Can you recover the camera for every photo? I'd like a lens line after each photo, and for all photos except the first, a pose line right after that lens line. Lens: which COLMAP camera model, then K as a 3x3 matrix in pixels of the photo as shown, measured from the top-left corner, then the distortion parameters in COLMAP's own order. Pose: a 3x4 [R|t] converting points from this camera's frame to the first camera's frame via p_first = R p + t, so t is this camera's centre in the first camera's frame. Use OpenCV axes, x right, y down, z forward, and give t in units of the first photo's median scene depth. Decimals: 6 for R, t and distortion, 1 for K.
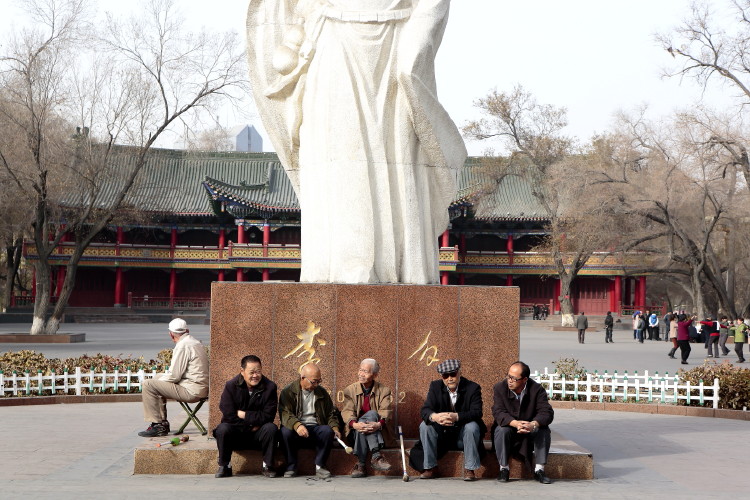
lens RADIAL K [[1424.5, 0, 375.0], [0, 1424.5, 250.0], [0, 0, 1]] dist [0.289898, 0.011558]
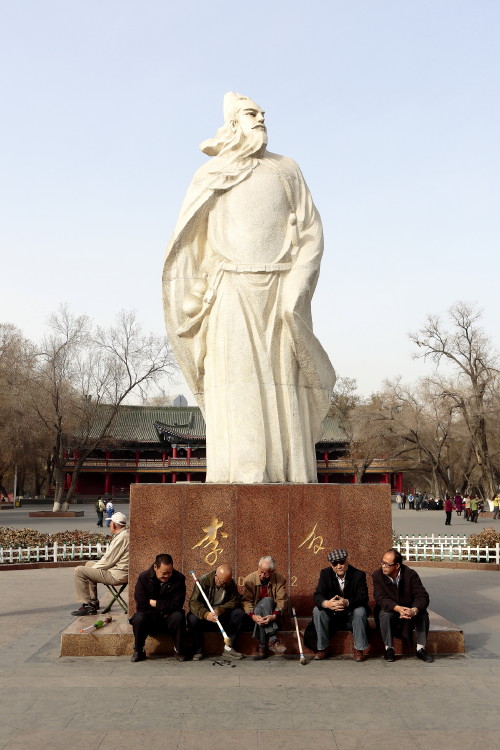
lens RADIAL K [[761.5, 0, 250.0], [0, 761.5, 375.0], [0, 0, 1]] dist [-0.051752, 0.008242]
pose [[0.999870, -0.015728, 0.003437, -0.010276], [0.016014, 0.993549, -0.112268, 0.003055], [-0.001649, 0.112309, 0.993672, 0.232088]]
